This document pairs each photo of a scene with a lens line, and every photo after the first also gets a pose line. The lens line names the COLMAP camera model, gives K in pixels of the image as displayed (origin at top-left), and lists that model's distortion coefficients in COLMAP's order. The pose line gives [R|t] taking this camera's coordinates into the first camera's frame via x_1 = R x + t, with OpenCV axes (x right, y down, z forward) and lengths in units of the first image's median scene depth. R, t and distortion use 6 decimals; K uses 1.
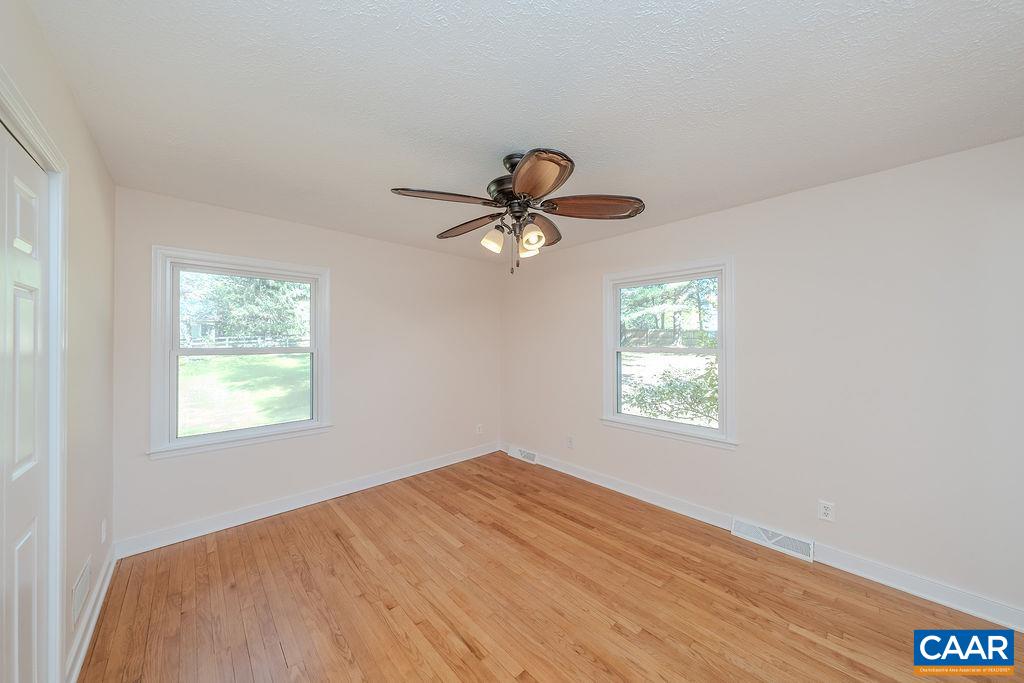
lens RADIAL K [[354.6, 0, 511.8], [0, 354.6, 336.6], [0, 0, 1]] dist [-0.001729, -0.000052]
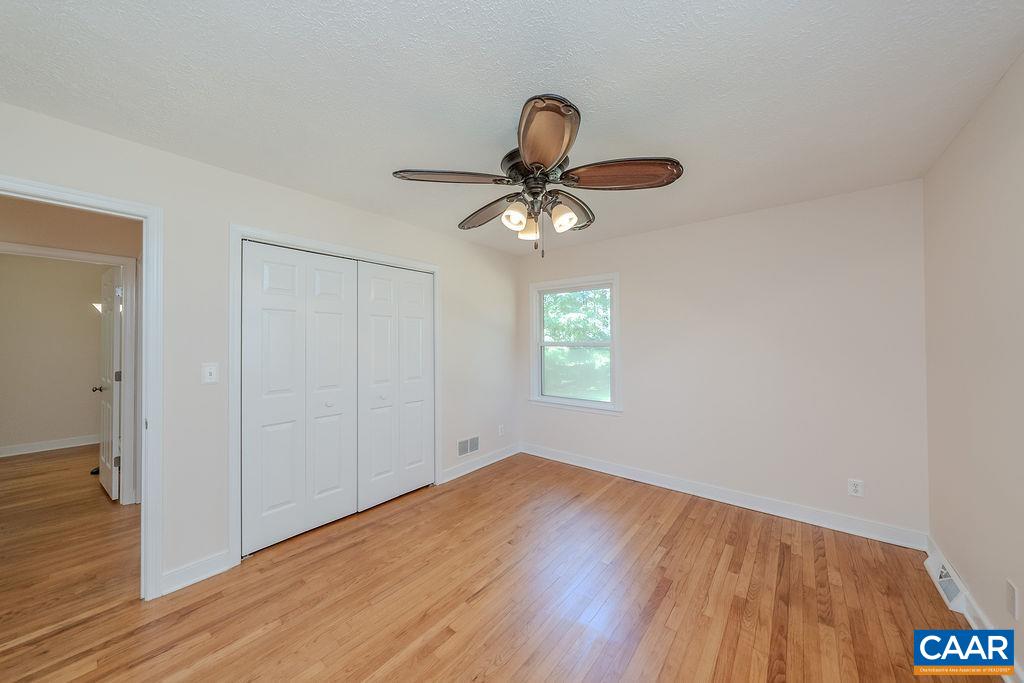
lens RADIAL K [[345.4, 0, 509.3], [0, 345.4, 336.7], [0, 0, 1]] dist [-0.004059, 0.000198]
pose [[0.137727, -0.008241, -0.990436, 0.547330], [0.012172, 0.999904, -0.006627, 0.007192], [0.990395, -0.011142, 0.137814, 0.490005]]
